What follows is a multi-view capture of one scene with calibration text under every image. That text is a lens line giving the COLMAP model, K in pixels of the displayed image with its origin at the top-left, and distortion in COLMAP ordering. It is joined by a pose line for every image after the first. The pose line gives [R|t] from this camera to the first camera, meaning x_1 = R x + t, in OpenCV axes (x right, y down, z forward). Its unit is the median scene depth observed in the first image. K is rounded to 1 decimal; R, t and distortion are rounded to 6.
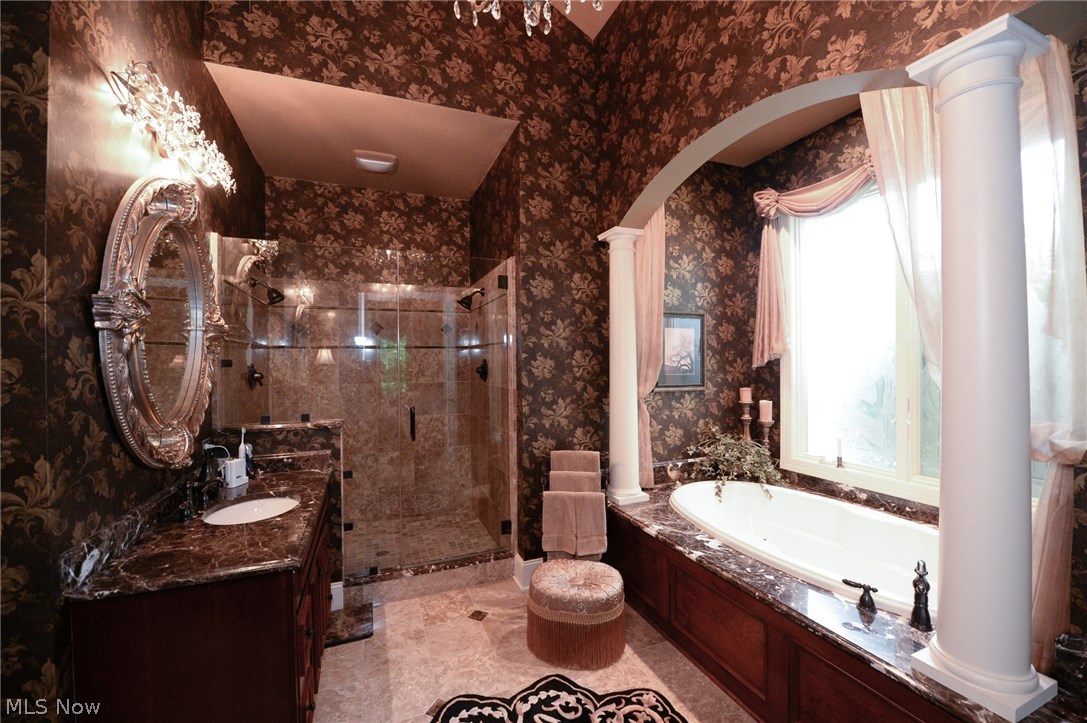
lens RADIAL K [[433.1, 0, 539.6], [0, 433.1, 362.1], [0, 0, 1]] dist [-0.013371, -0.000775]
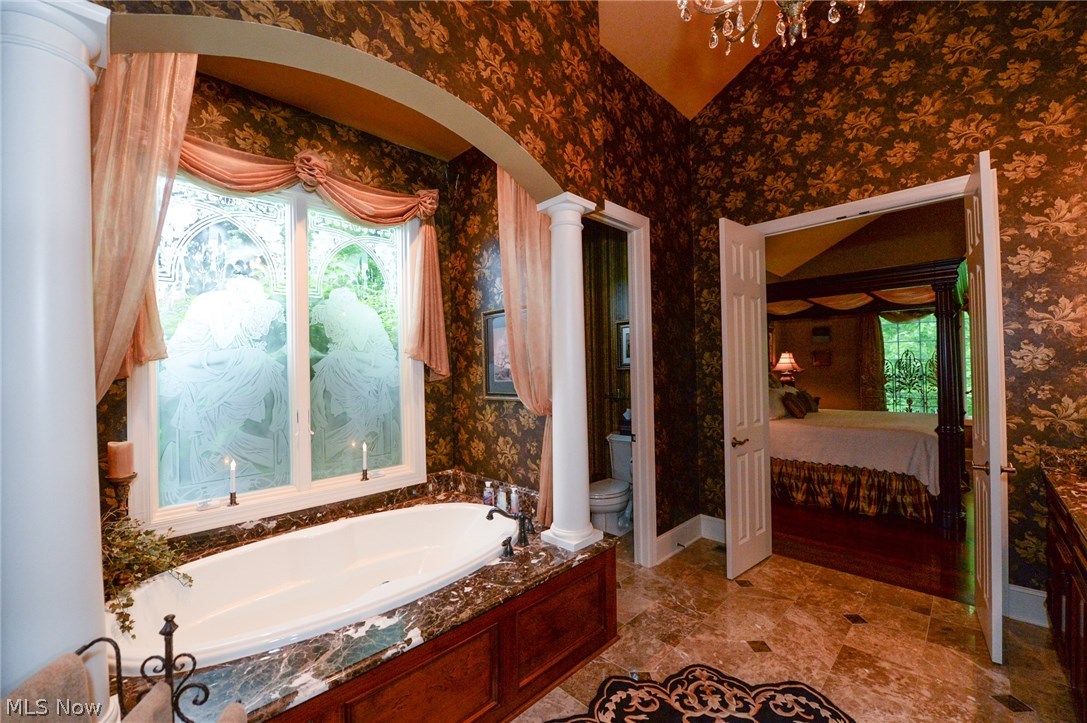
lens RADIAL K [[433.1, 0, 541.3], [0, 433.1, 362.8], [0, 0, 1]] dist [-0.013371, -0.000775]
pose [[-0.386551, 0.032187, 0.921706, -0.378422], [0.023867, 0.999405, -0.024891, 0.012613], [-0.921959, 0.012377, -0.387090, 1.031312]]
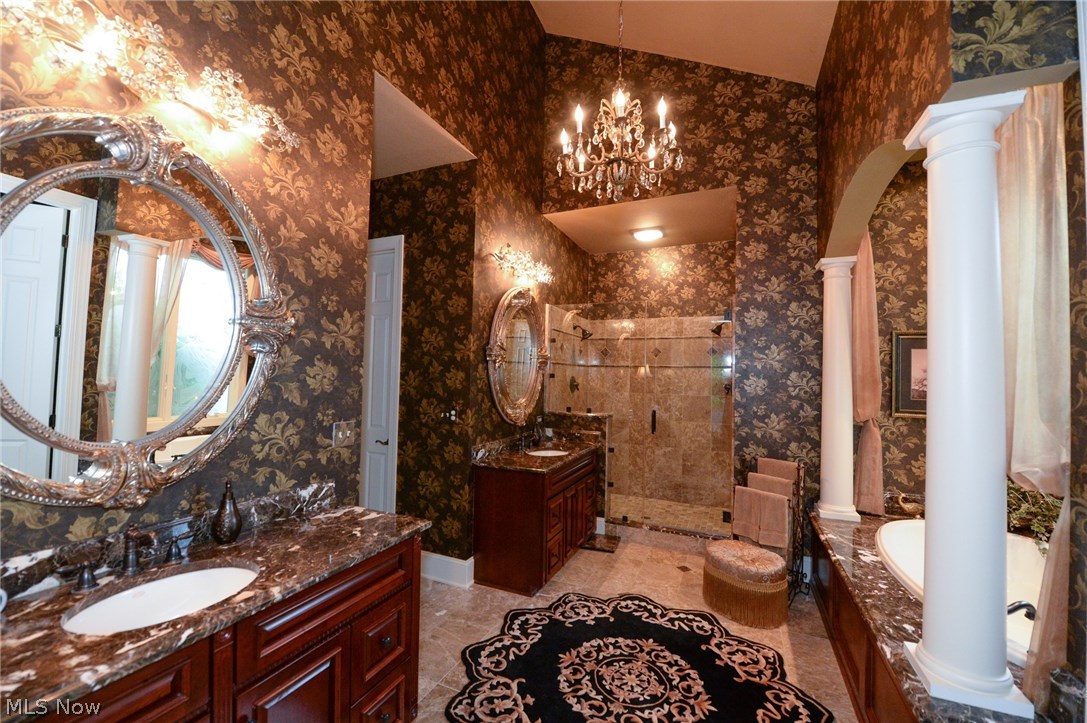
lens RADIAL K [[433.1, 0, 544.5], [0, 433.1, 362.4], [0, 0, 1]] dist [-0.013371, -0.000775]
pose [[0.702279, 0.003000, -0.711895, 0.593127], [-0.027851, 0.999341, -0.023263, -0.010606], [0.711357, 0.036164, 0.701900, -0.319108]]
